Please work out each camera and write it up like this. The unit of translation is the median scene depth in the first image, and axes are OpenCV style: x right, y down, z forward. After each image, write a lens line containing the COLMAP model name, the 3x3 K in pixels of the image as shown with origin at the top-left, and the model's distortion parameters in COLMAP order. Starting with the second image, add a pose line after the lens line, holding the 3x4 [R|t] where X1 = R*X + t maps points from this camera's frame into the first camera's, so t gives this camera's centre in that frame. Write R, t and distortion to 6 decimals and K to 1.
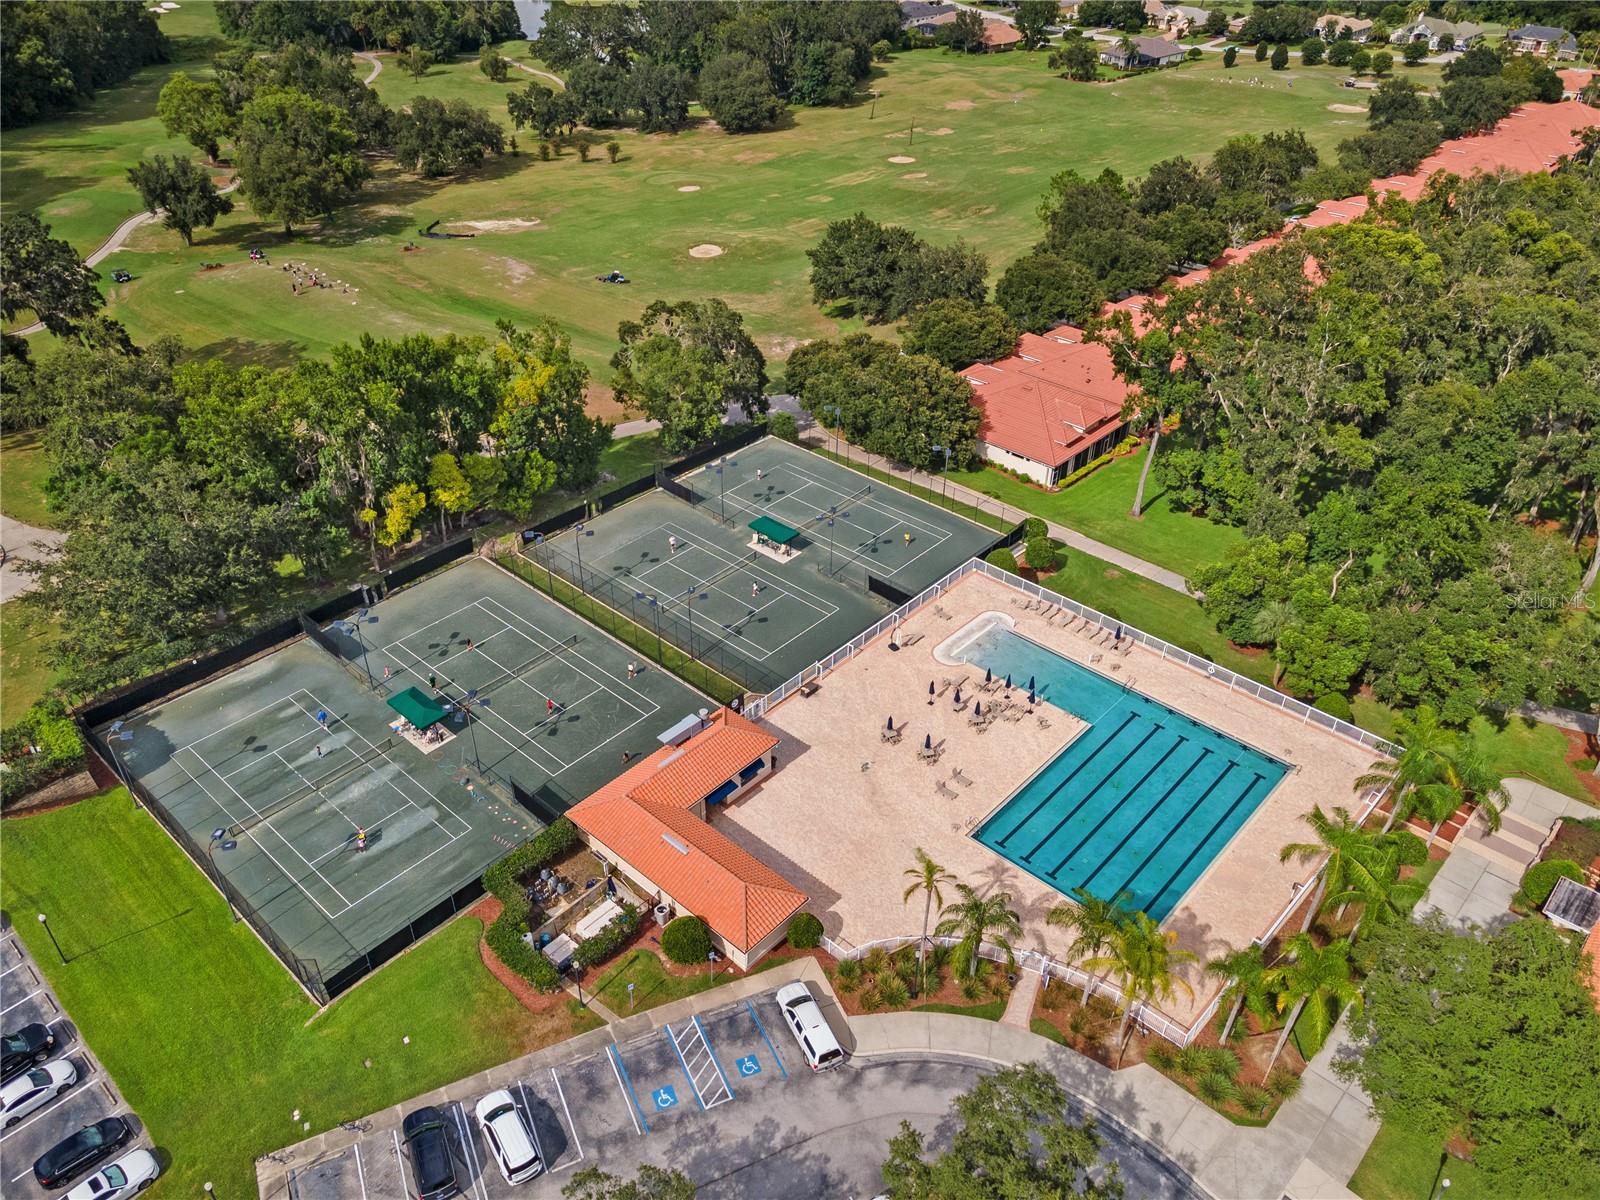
lens RADIAL K [[1135.3, 0, 794.4], [0, 1135.3, 607.0], [0, 0, 1]] dist [0.027405, 0.009145]
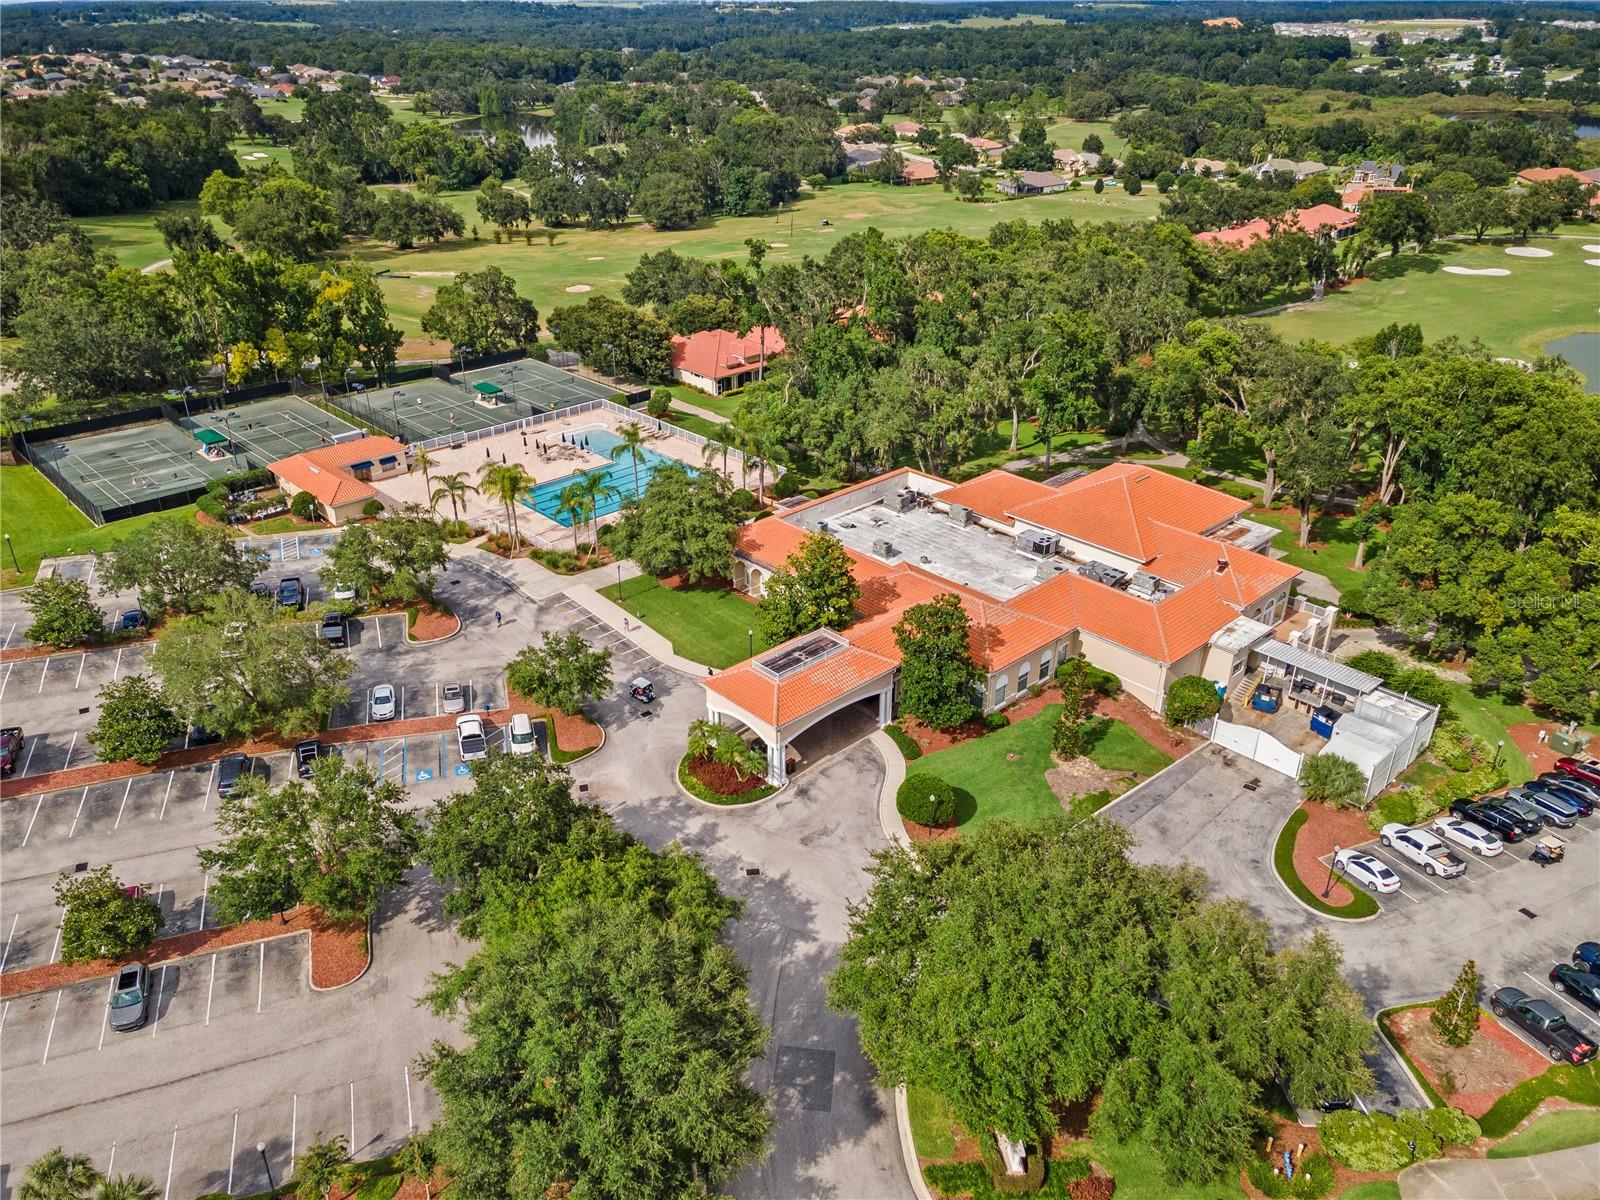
lens RADIAL K [[1135.3, 0, 803.6], [0, 1135.3, 601.6], [0, 0, 1]] dist [0.027405, 0.009145]
pose [[0.997988, 0.023161, -0.059029, 0.389654], [-0.031049, 0.990162, -0.136435, 0.319124], [0.055288, 0.137993, 0.988889, -0.357196]]
